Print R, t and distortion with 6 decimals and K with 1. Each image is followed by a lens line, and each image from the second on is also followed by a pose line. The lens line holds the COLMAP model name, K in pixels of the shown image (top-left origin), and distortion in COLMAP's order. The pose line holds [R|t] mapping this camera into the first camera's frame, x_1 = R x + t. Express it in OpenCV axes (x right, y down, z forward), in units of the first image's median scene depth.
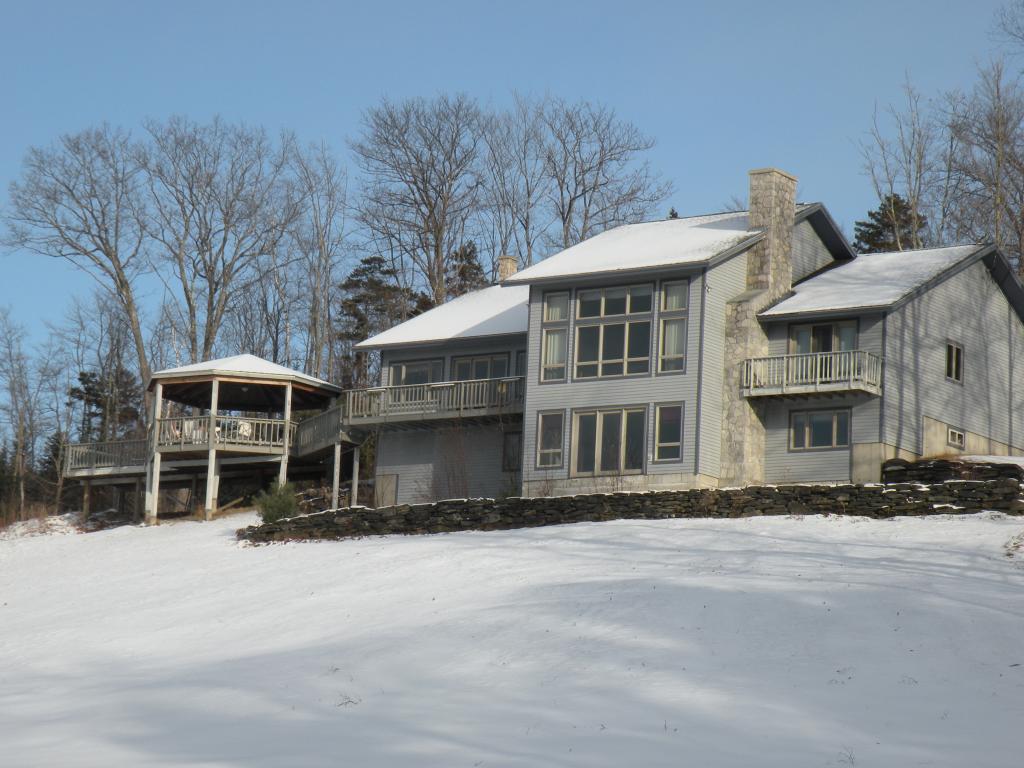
lens RADIAL K [[2986.6, 0, 512.0], [0, 2986.6, 384.0], [0, 0, 1]] dist [0.809383, -1.007509]
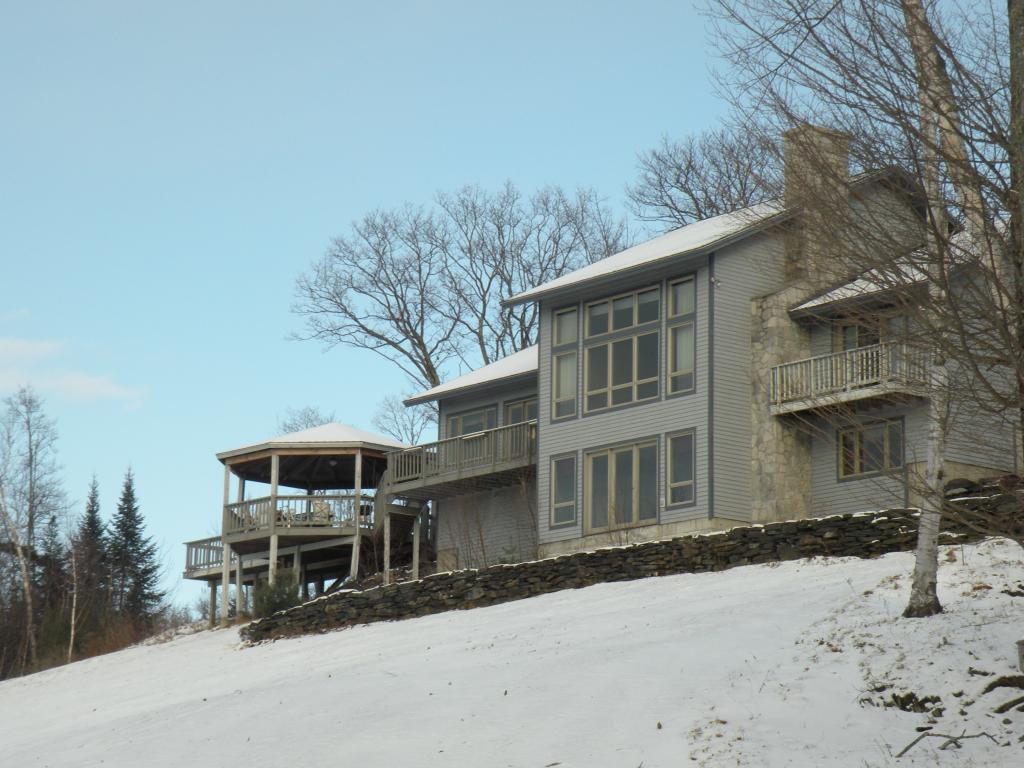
lens RADIAL K [[2793.3, 0, 512.0], [0, 2793.3, 384.0], [0, 0, 1]] dist [0.717719, -0.153581]
pose [[0.962776, -0.088924, -0.255253, 0.198364], [0.079264, 0.995702, -0.047908, 0.025578], [0.258416, 0.025892, 0.965687, 0.271824]]
